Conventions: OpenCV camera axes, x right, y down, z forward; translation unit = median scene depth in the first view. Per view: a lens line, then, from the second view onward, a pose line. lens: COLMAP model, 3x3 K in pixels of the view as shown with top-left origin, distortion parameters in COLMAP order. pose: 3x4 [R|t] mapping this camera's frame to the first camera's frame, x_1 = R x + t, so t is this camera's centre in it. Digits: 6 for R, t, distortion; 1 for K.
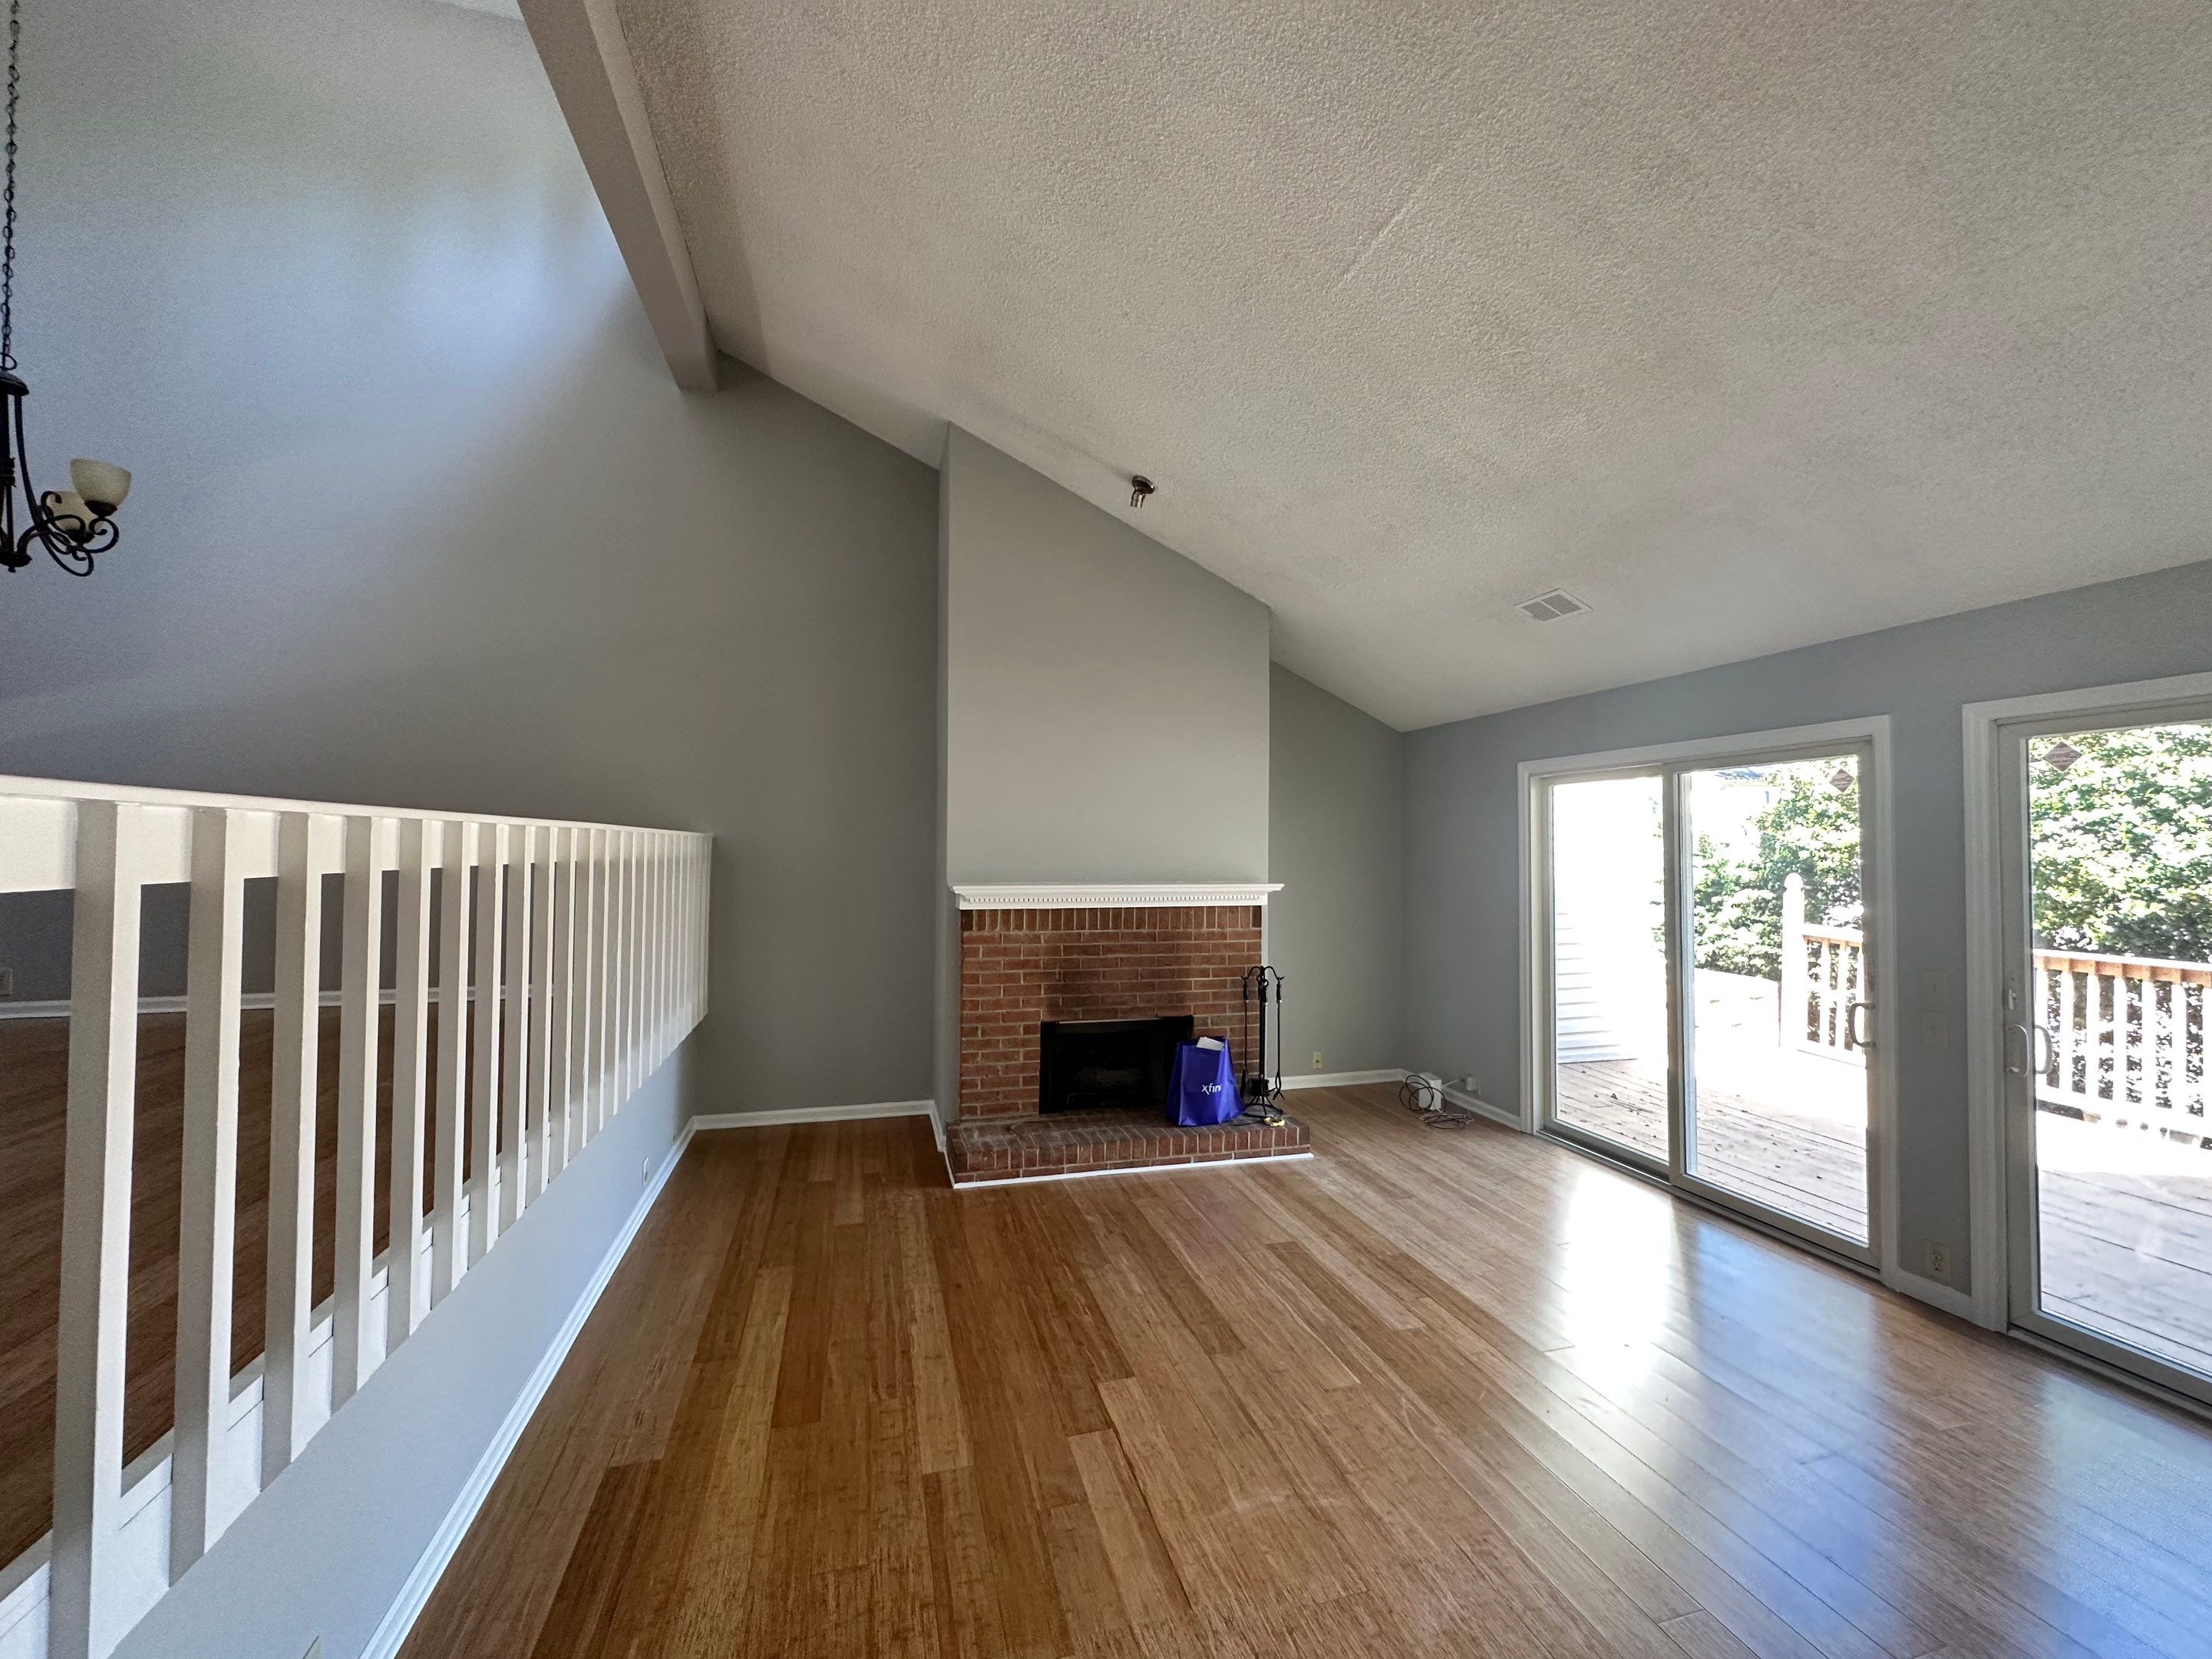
lens RADIAL K [[876.2, 0, 1109.1], [0, 876.2, 824.2], [0, 0, 1]] dist [-0.010993, 0.001129]
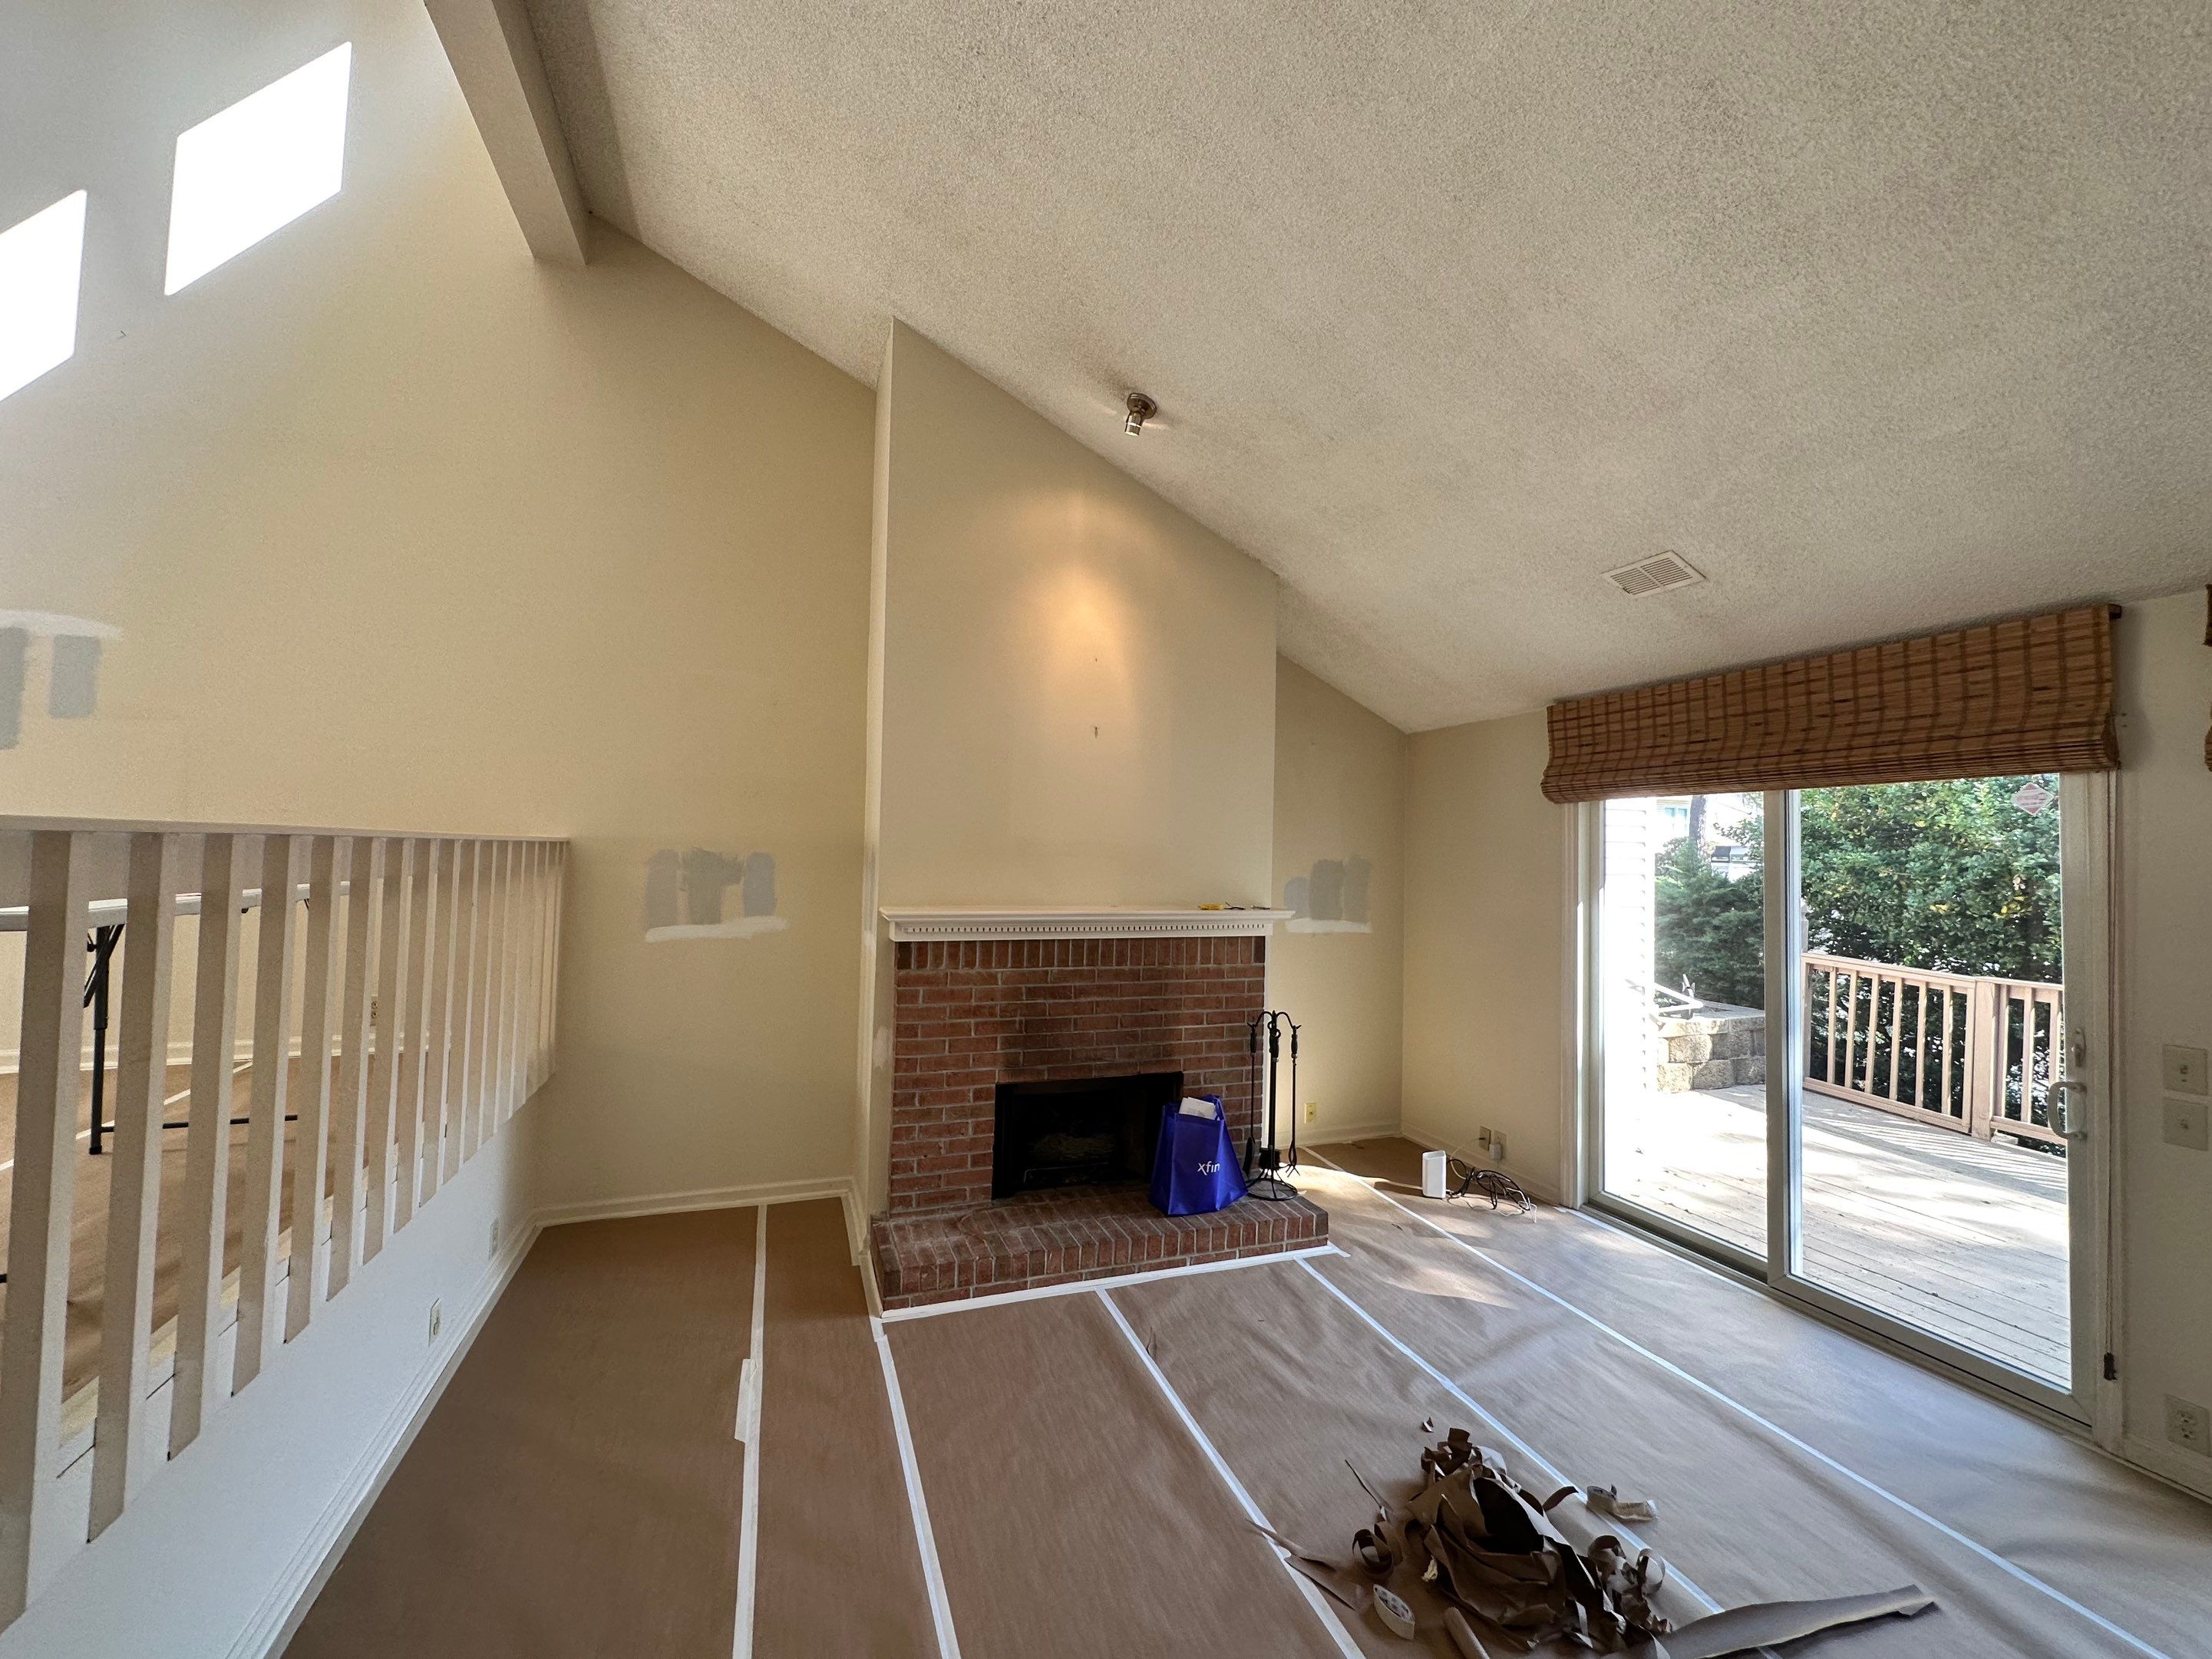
lens RADIAL K [[876.2, 0, 1103.1], [0, 876.2, 827.4], [0, 0, 1]] dist [-0.010993, 0.001129]
pose [[0.996425, 0.018783, 0.082361, -0.051527], [-0.018274, 0.999809, -0.006936, -0.000796], [-0.082476, 0.005406, 0.996578, 0.211014]]
